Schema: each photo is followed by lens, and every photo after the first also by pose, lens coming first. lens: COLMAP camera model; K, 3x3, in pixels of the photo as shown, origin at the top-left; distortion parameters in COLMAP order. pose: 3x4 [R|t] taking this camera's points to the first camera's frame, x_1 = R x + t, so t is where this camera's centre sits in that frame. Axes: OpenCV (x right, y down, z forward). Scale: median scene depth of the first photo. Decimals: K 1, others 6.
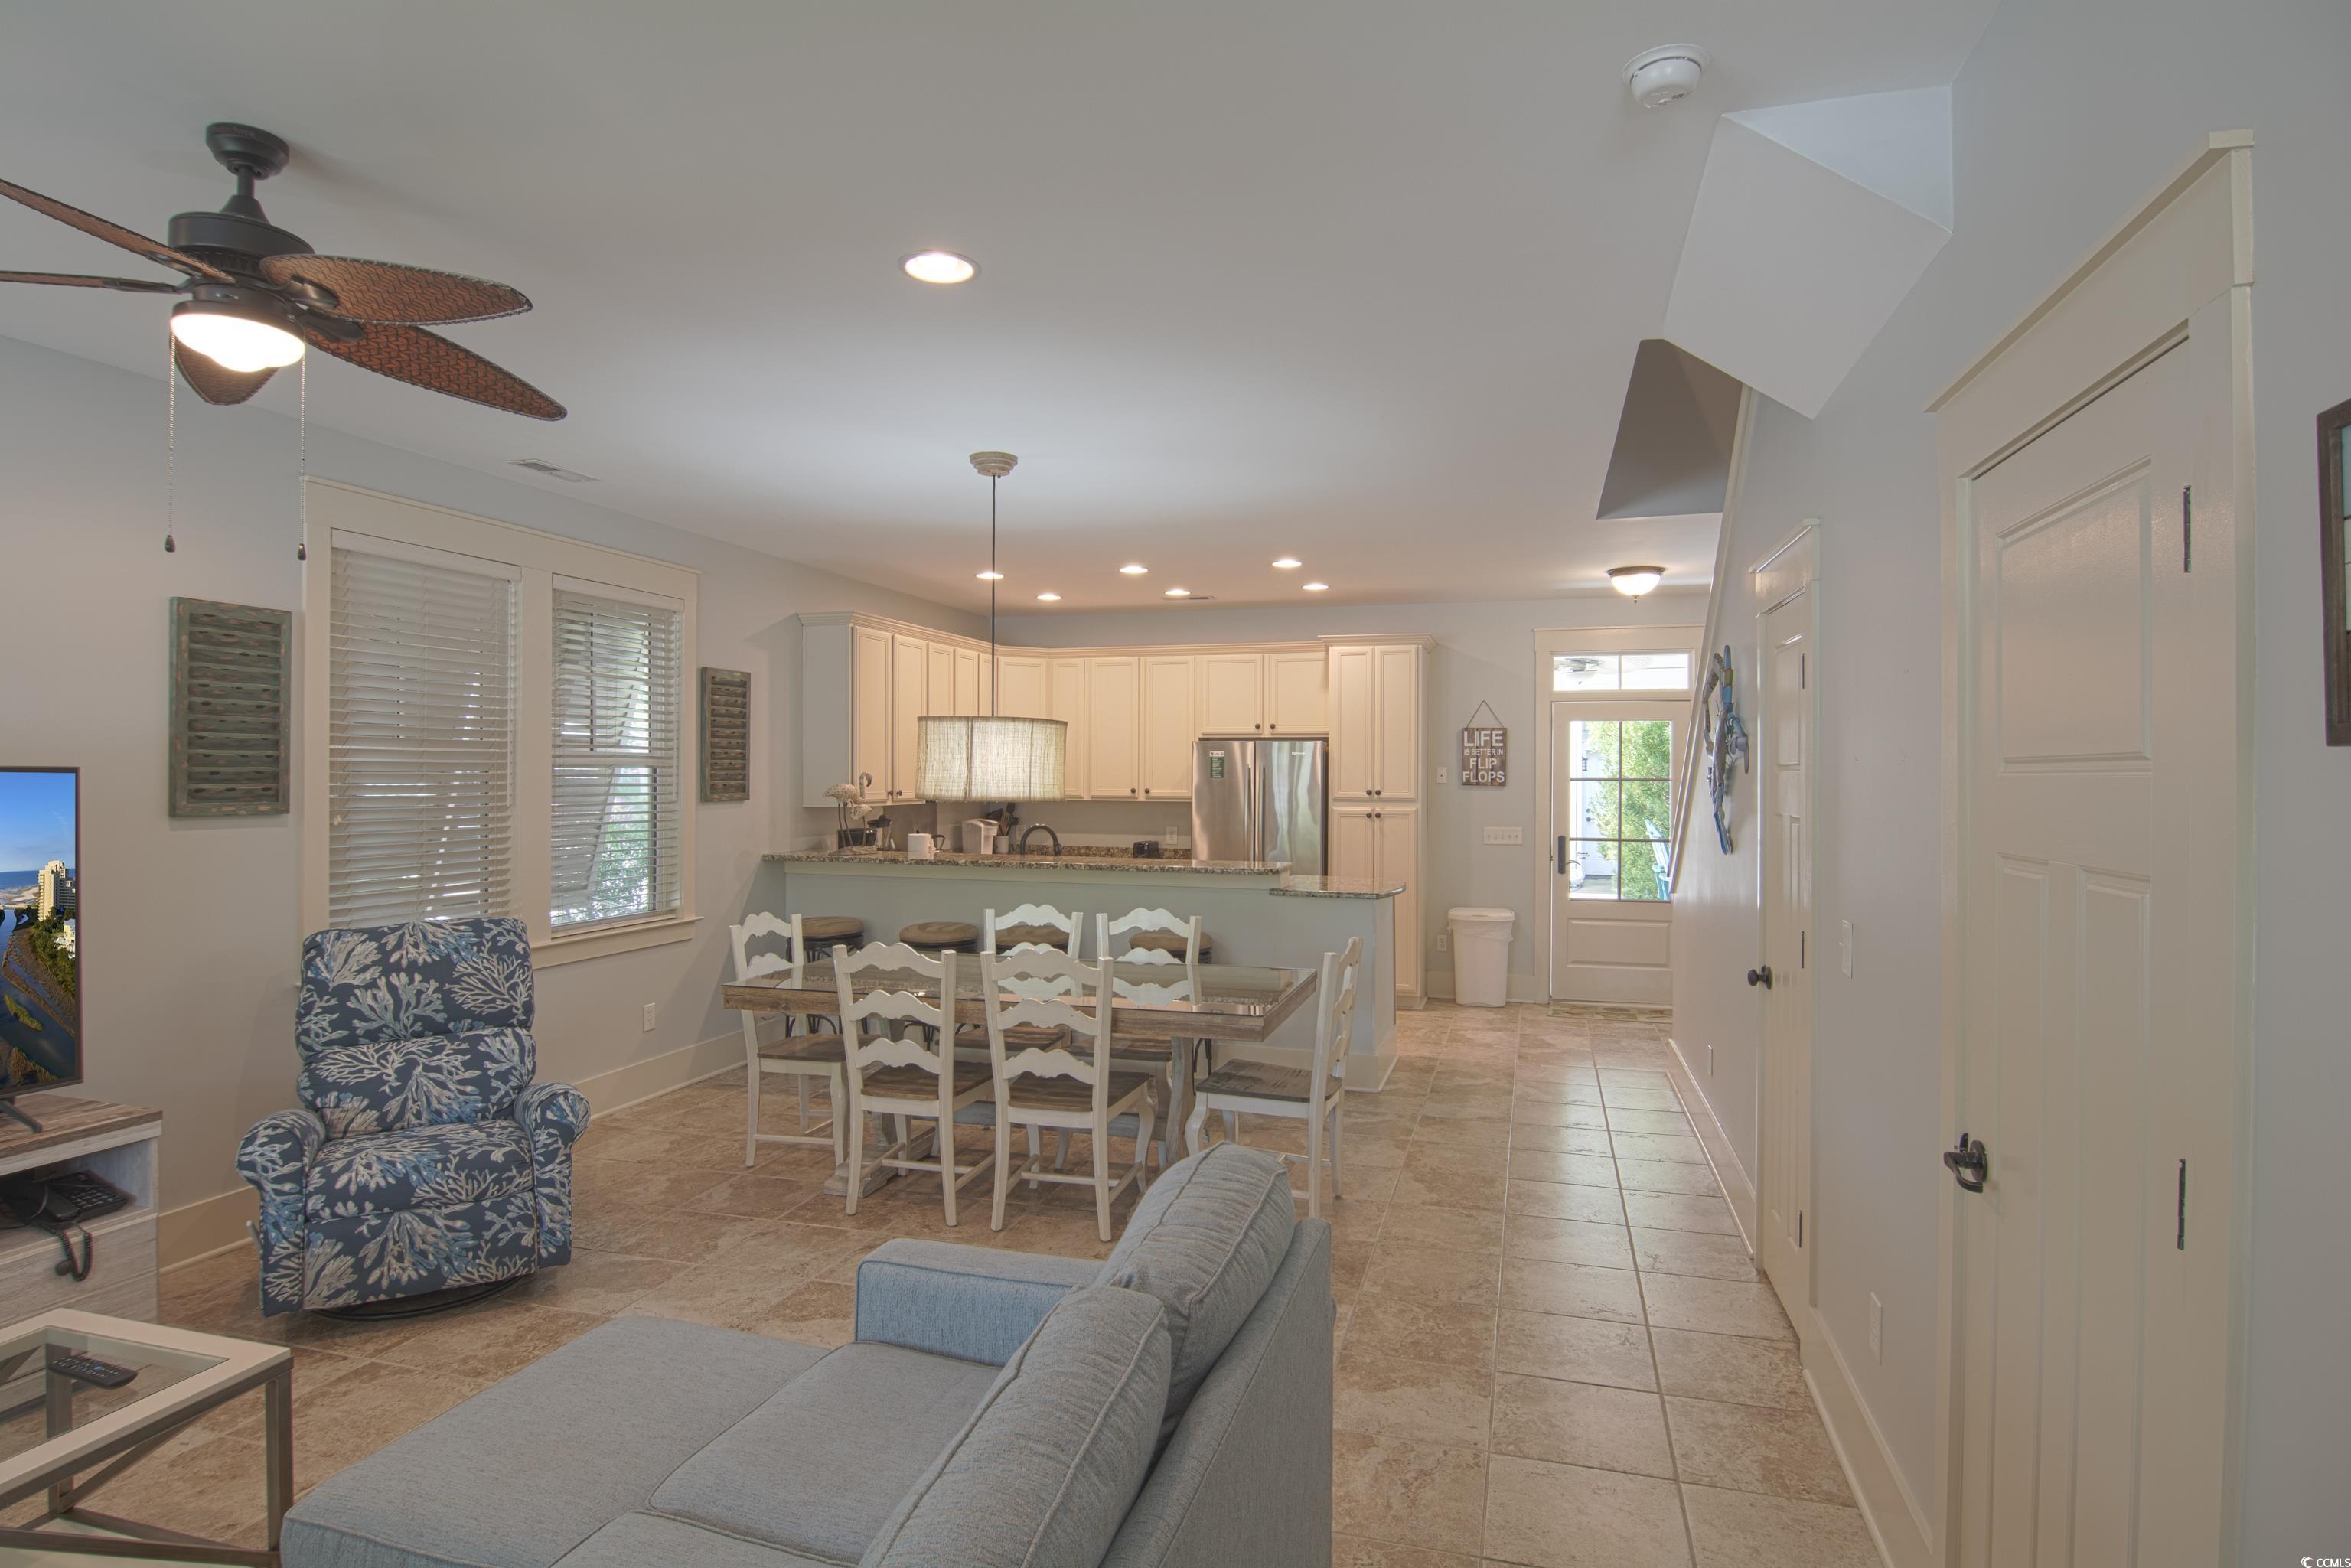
lens RADIAL K [[1247.9, 0, 1169.4], [0, 1247.9, 776.1], [0, 0, 1]] dist [-0.009308, -0.010381]
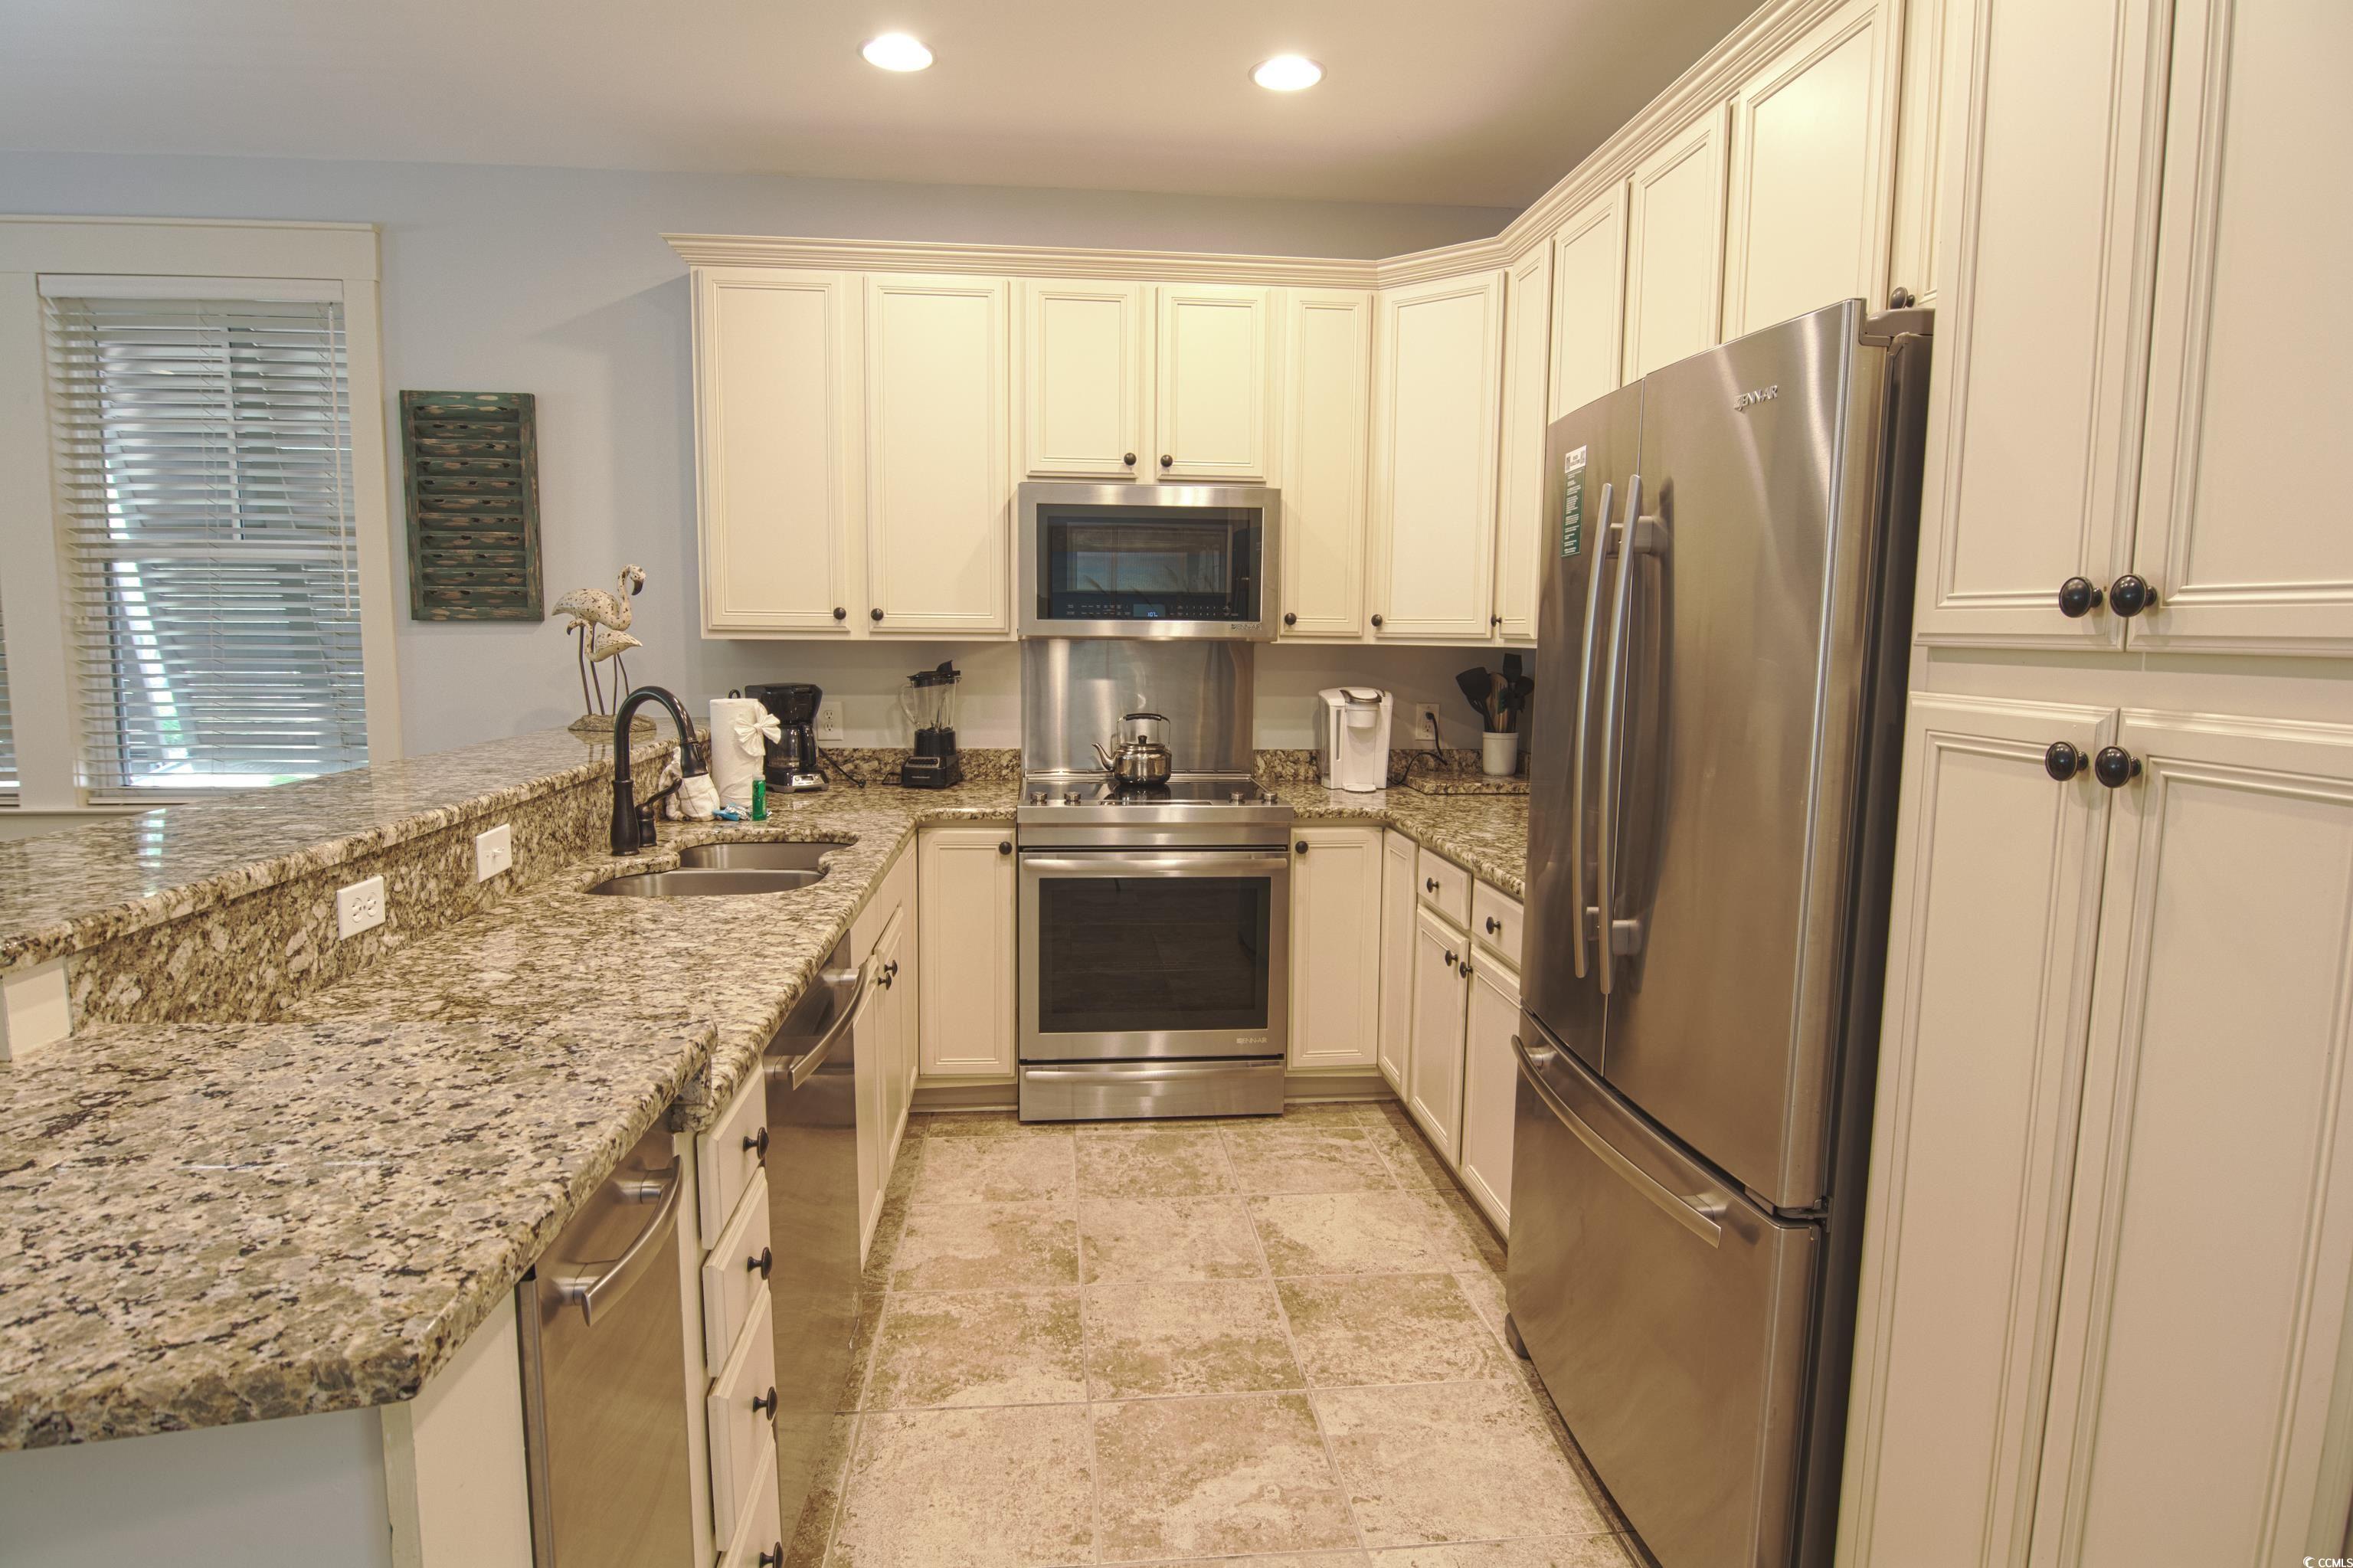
lens RADIAL K [[1249.1, 0, 1170.4], [0, 1249.1, 776.1], [0, 0, 1]] dist [-0.009308, -0.010381]
pose [[0.374484, 0.107937, -0.920930, 0.484301], [-0.011614, 0.993670, 0.111739, 0.035937], [0.927161, -0.031148, 0.373367, 1.640650]]
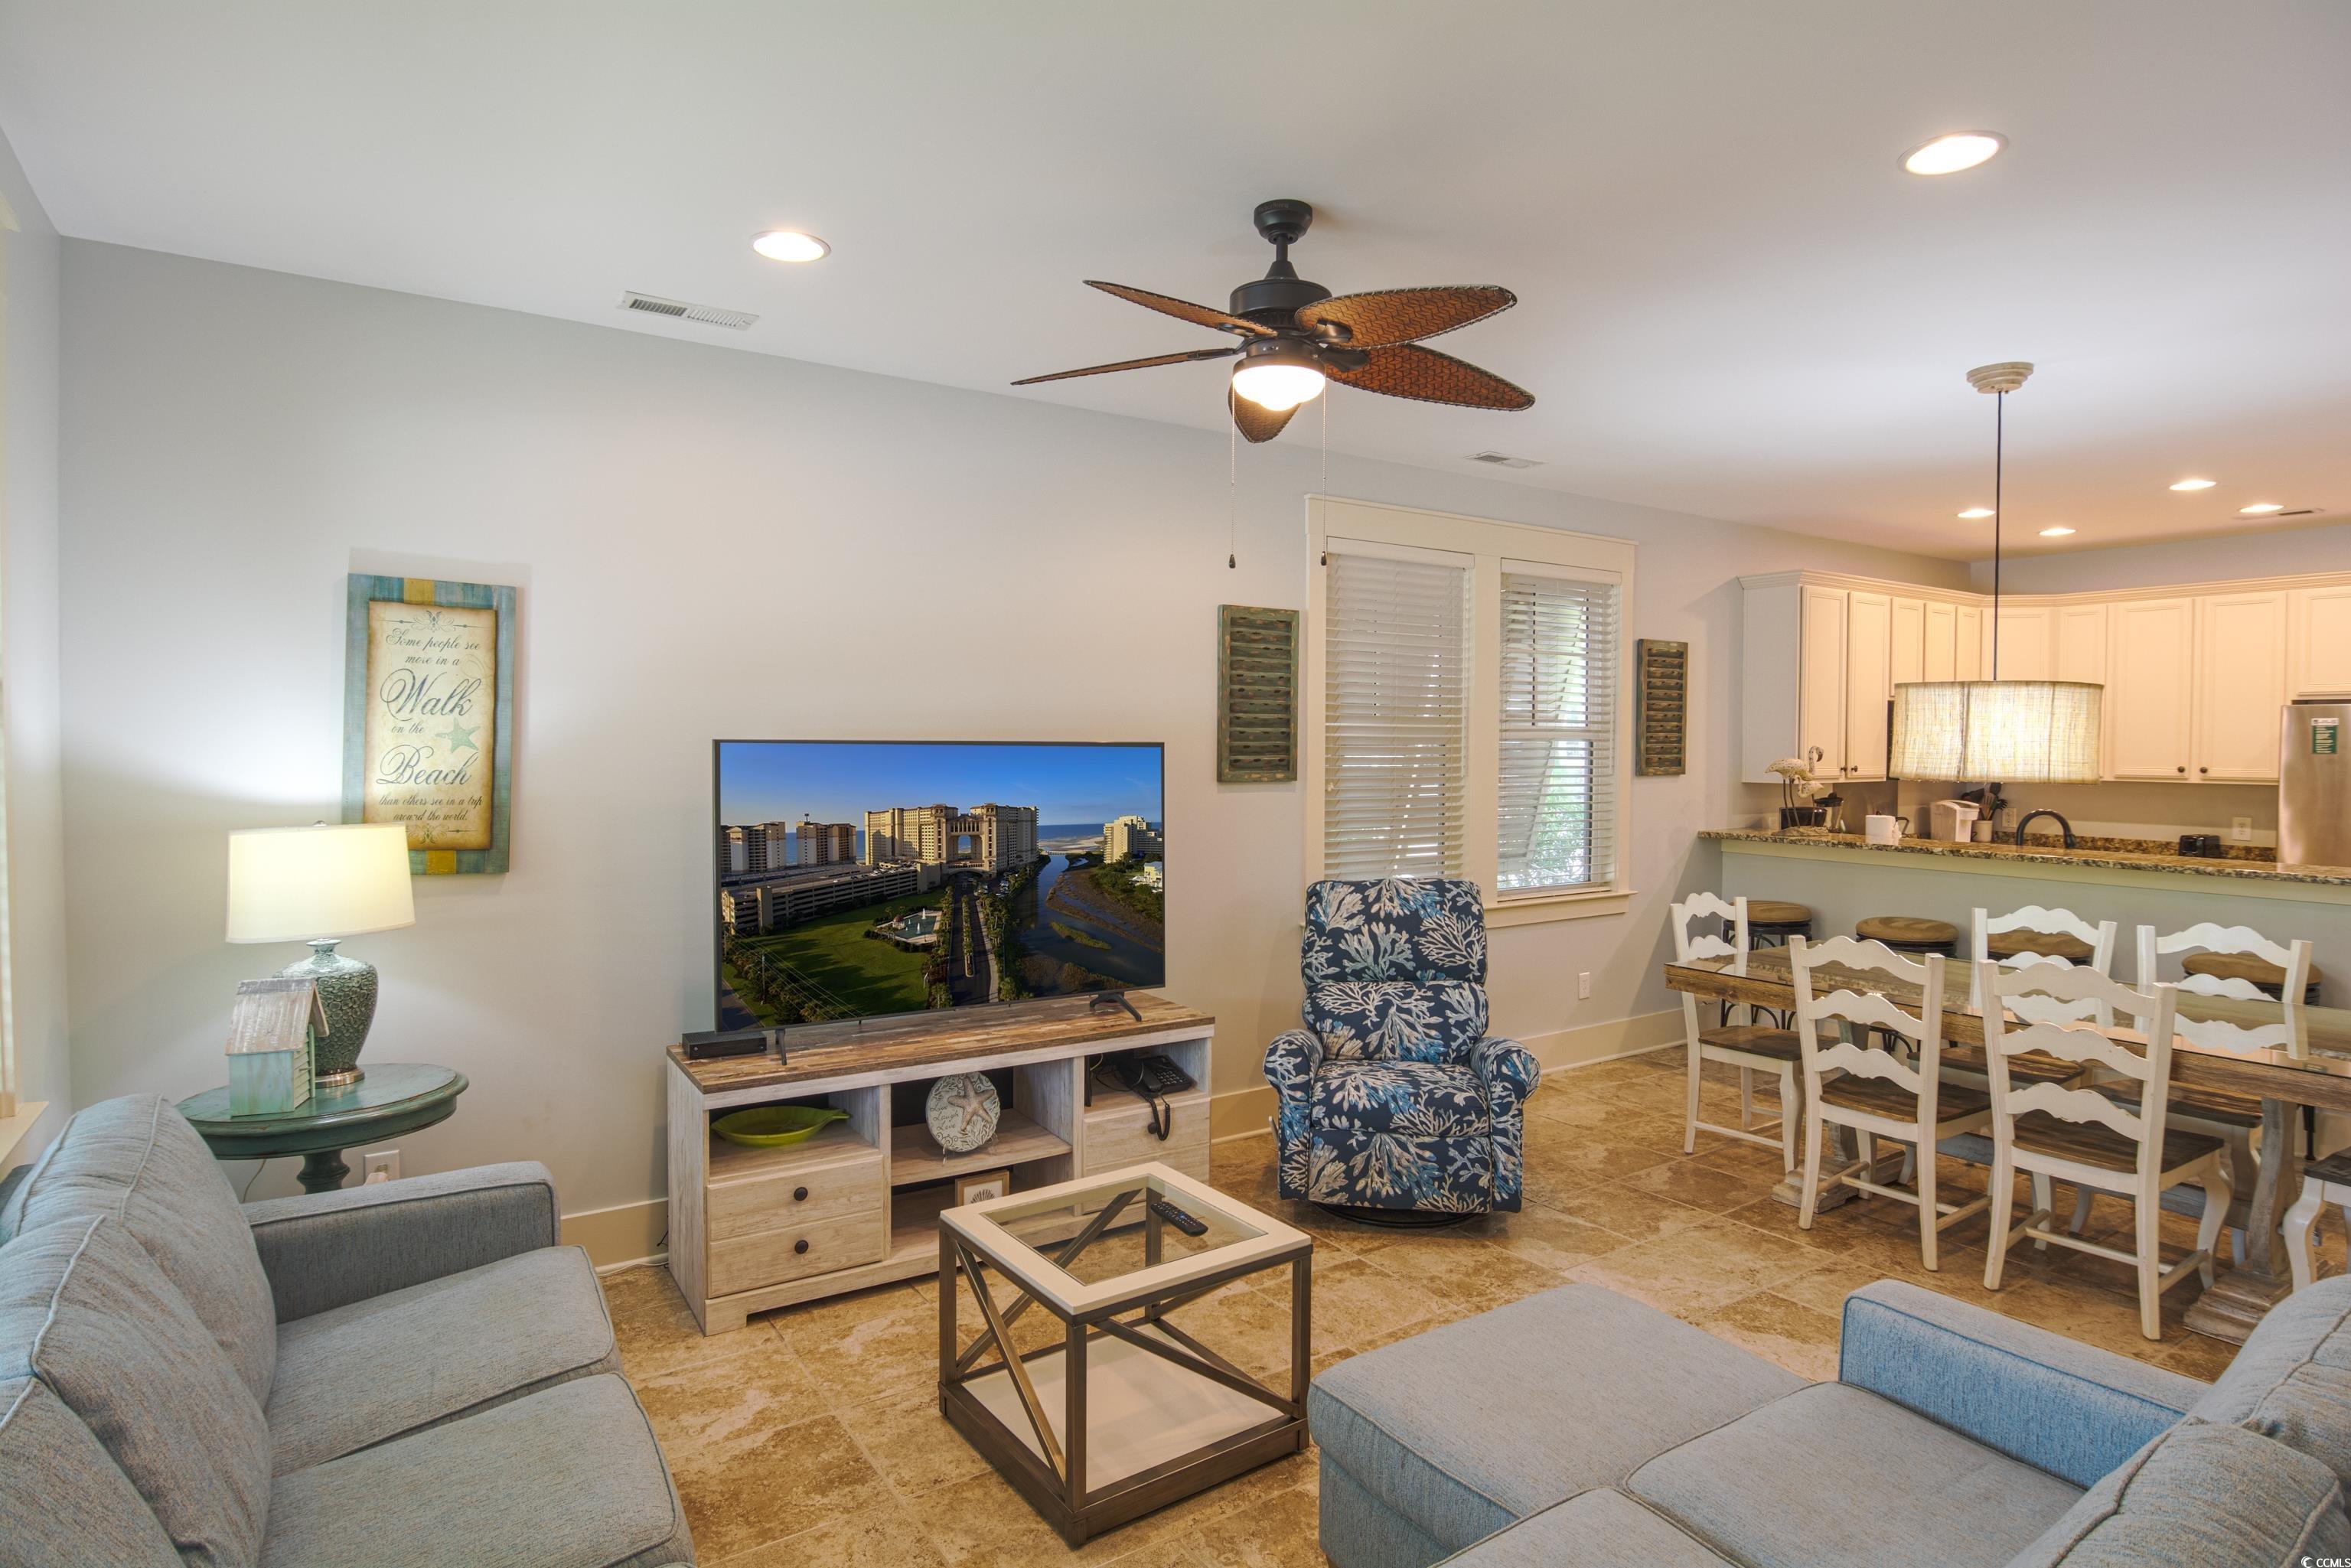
lens RADIAL K [[1247.9, 0, 1169.4], [0, 1247.9, 776.1], [0, 0, 1]] dist [-0.009308, -0.010381]
pose [[0.763606, 0.017070, -0.645456, -0.028756], [-0.002313, 0.999716, 0.023701, -0.002249], [0.645678, -0.016605, 0.763429, 0.004700]]
